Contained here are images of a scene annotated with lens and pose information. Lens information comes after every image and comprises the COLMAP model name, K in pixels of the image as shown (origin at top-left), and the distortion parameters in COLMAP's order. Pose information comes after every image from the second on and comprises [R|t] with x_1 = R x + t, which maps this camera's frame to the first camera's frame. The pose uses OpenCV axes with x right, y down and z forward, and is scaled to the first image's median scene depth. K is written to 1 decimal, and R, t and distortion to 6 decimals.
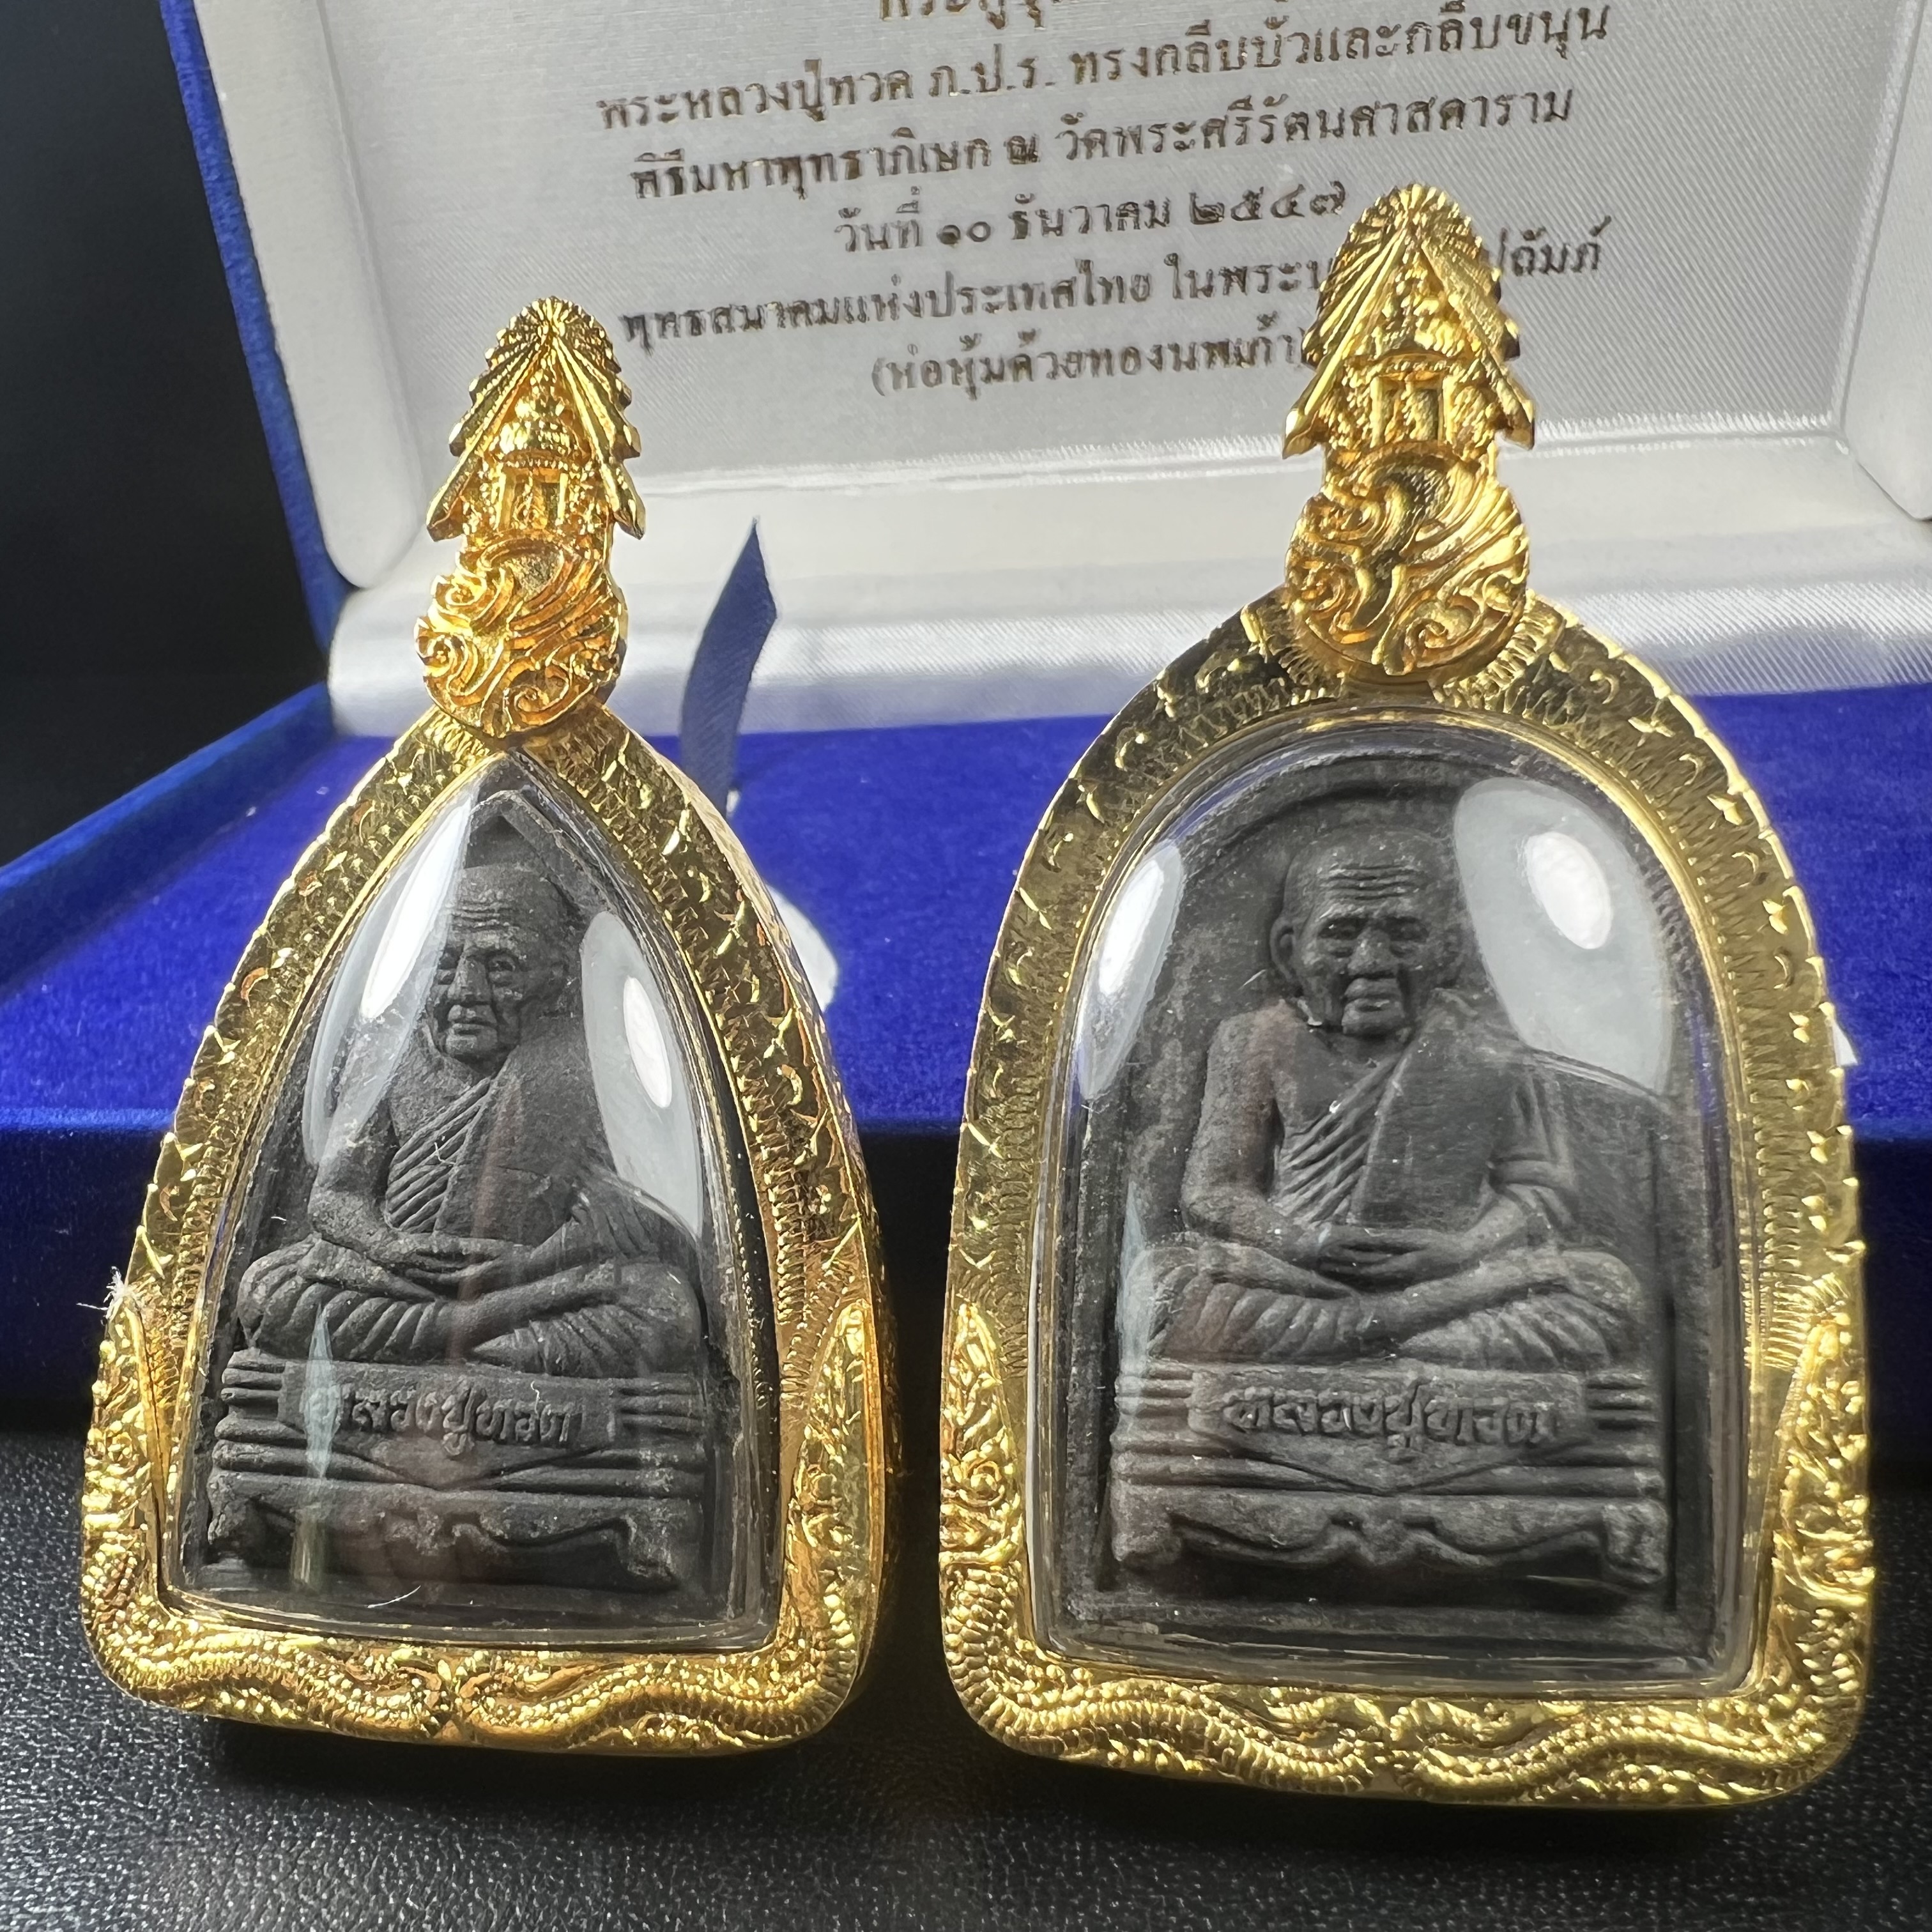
lens RADIAL K [[2005.0, 0, 879.0], [0, 2005.0, 1182.3], [0, 0, 1]] dist [-0.010388, -0.001384]
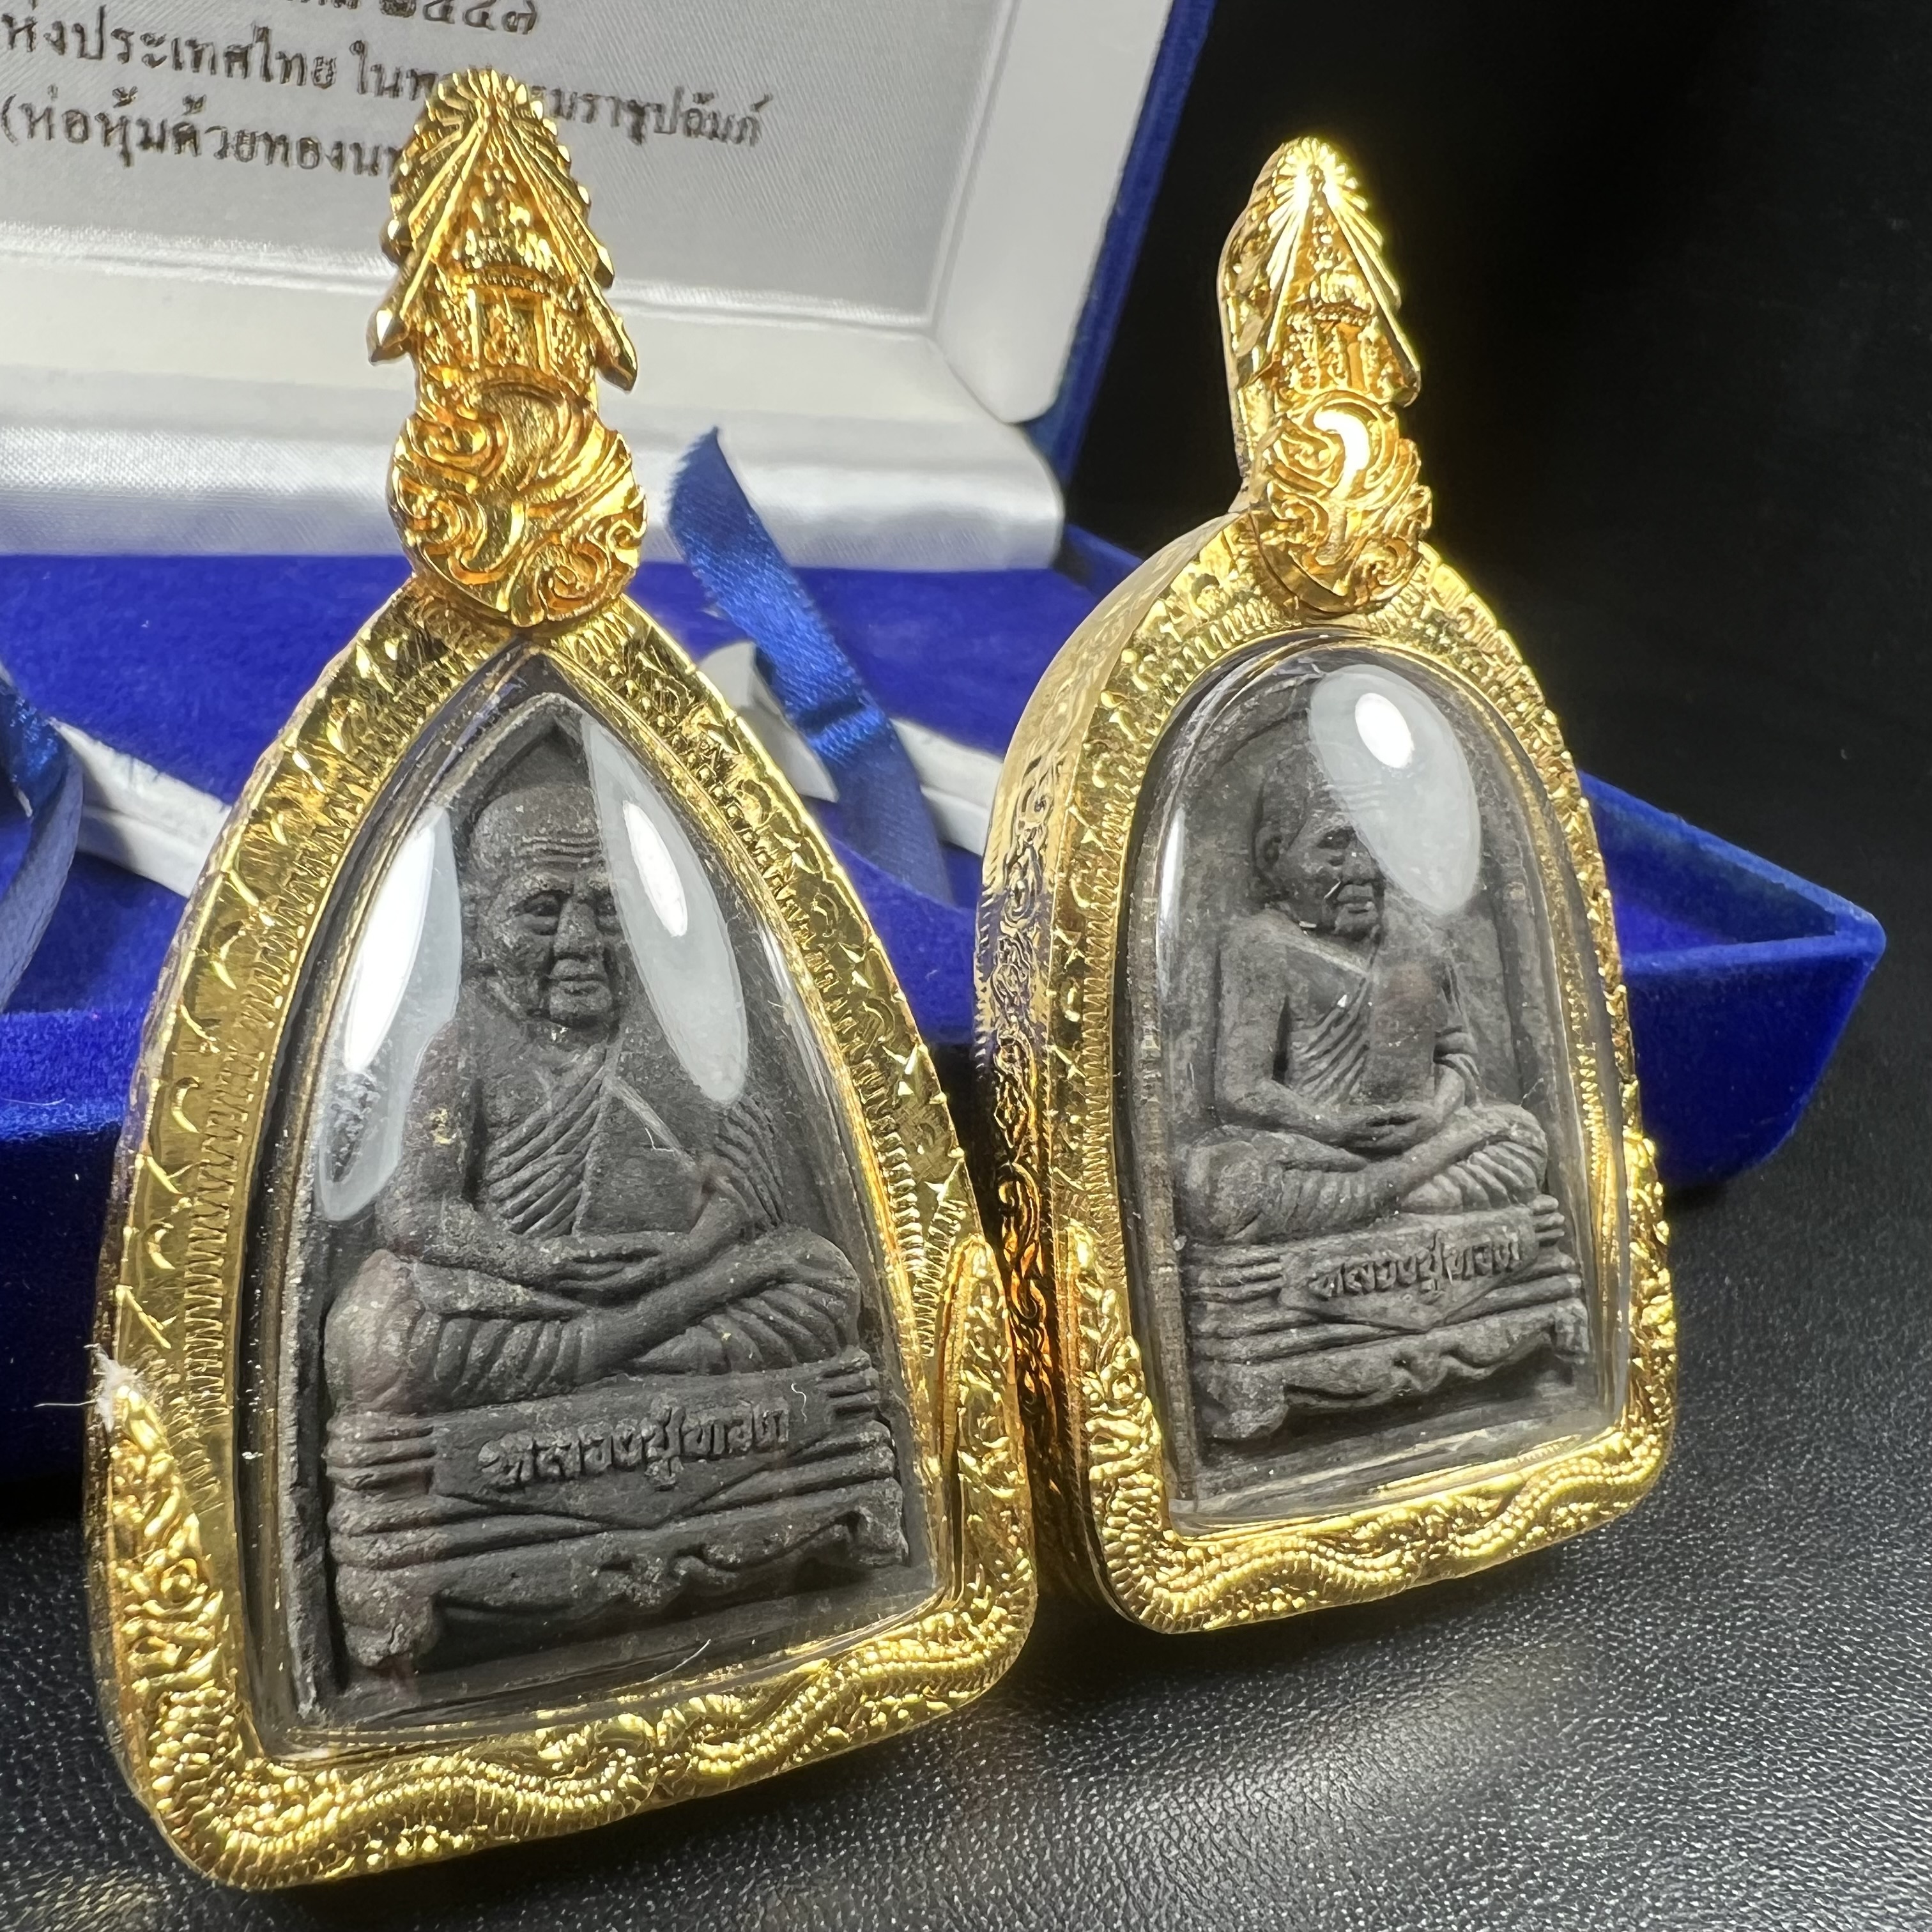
lens RADIAL K [[1980.7, 0, 837.2], [0, 1980.7, 1173.5], [0, 0, 1]] dist [-0.003505, -0.006754]
pose [[0.783126, -0.134667, 0.607106, -0.652191], [0.078549, 0.989872, 0.118249, -0.091495], [-0.616882, -0.044917, 0.785773, 0.289700]]
